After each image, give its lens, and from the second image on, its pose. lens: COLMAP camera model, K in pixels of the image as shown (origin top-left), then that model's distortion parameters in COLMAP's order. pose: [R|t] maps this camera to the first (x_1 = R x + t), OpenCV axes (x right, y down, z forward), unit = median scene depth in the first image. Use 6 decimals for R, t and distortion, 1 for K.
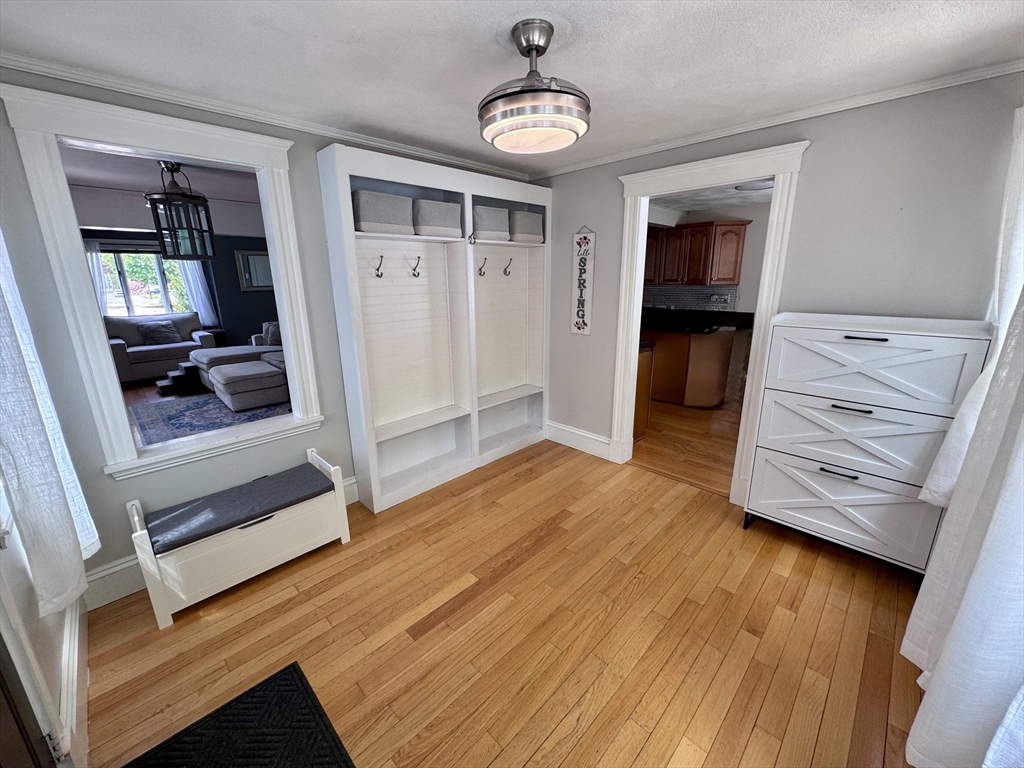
lens RADIAL K [[410.9, 0, 512.2], [0, 410.9, 376.6], [0, 0, 1]] dist [-0.004360, -0.000432]
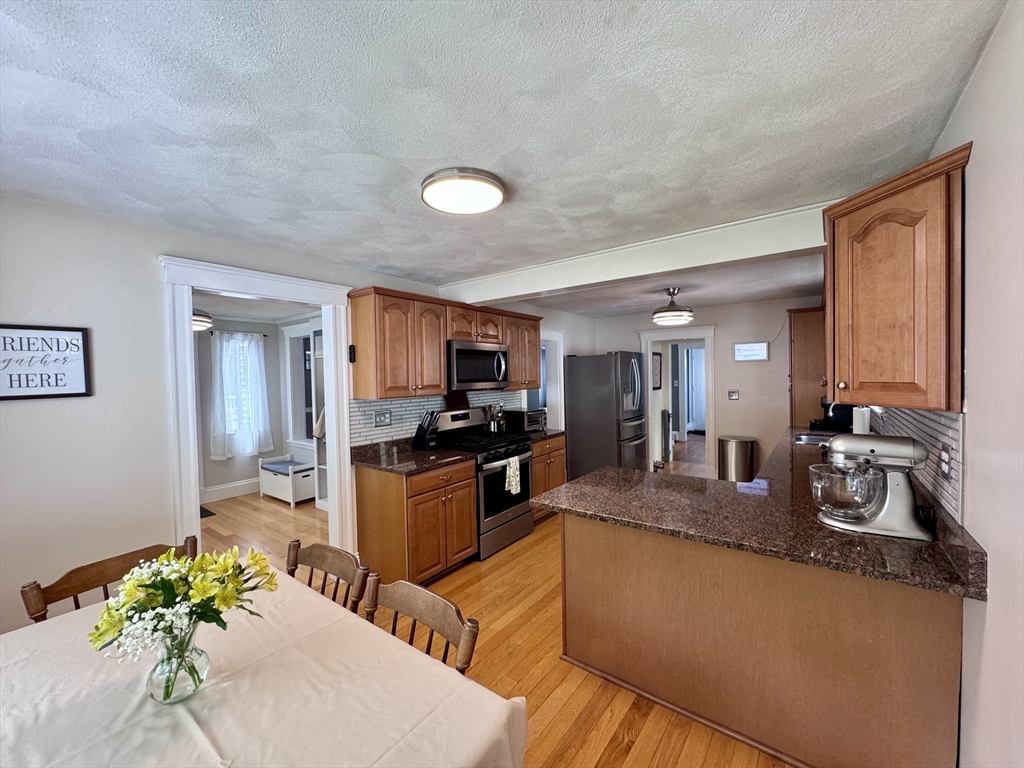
lens RADIAL K [[410.9, 0, 513.0], [0, 410.9, 384.5], [0, 0, 1]] dist [-0.004360, -0.000432]
pose [[0.124186, 0.030490, -0.991790, 1.518206], [-0.215535, 0.976491, 0.003032, -0.375142], [0.968567, 0.213389, 0.127838, 1.488573]]
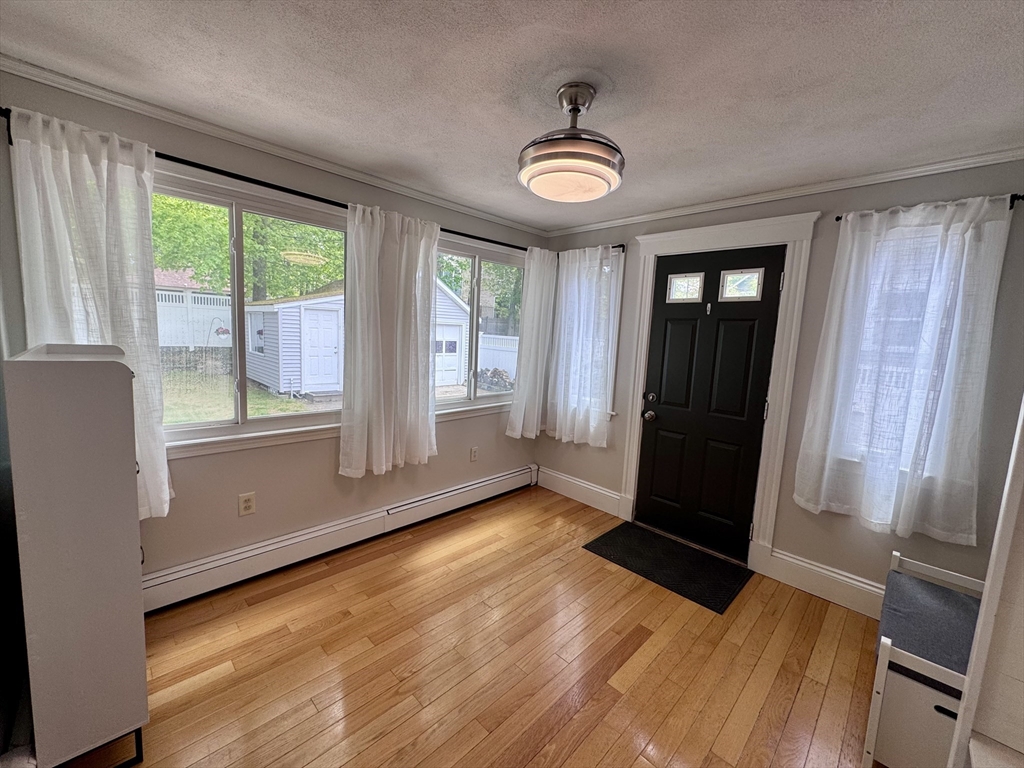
lens RADIAL K [[410.9, 0, 507.2], [0, 410.9, 378.3], [0, 0, 1]] dist [-0.004360, -0.000432]
pose [[-0.999063, -0.039763, 0.017067, 0.098929], [-0.031381, 0.937360, 0.346947, -0.270192], [-0.029794, 0.346087, -0.937729, 1.225794]]
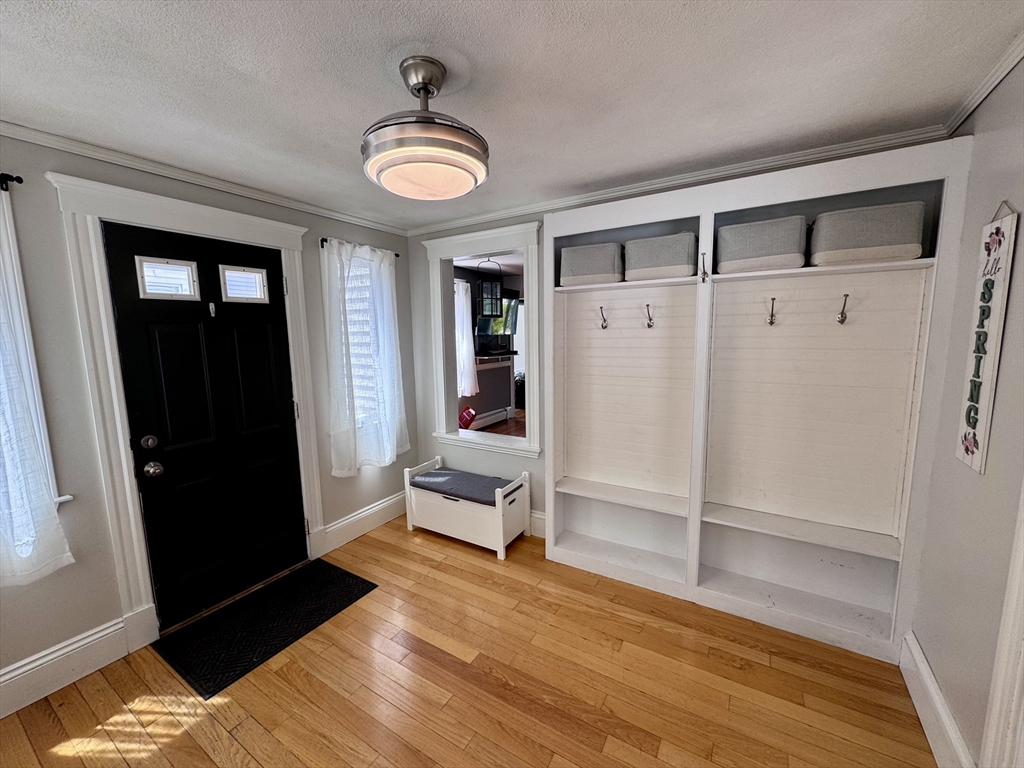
lens RADIAL K [[410.9, 0, 516.4], [0, 410.9, 377.5], [0, 0, 1]] dist [-0.004360, -0.000432]
pose [[0.227188, 0.116933, -0.966805, 0.573314], [-0.220209, 0.973220, 0.065963, -0.149460], [0.948627, 0.197913, 0.246854, 0.593748]]
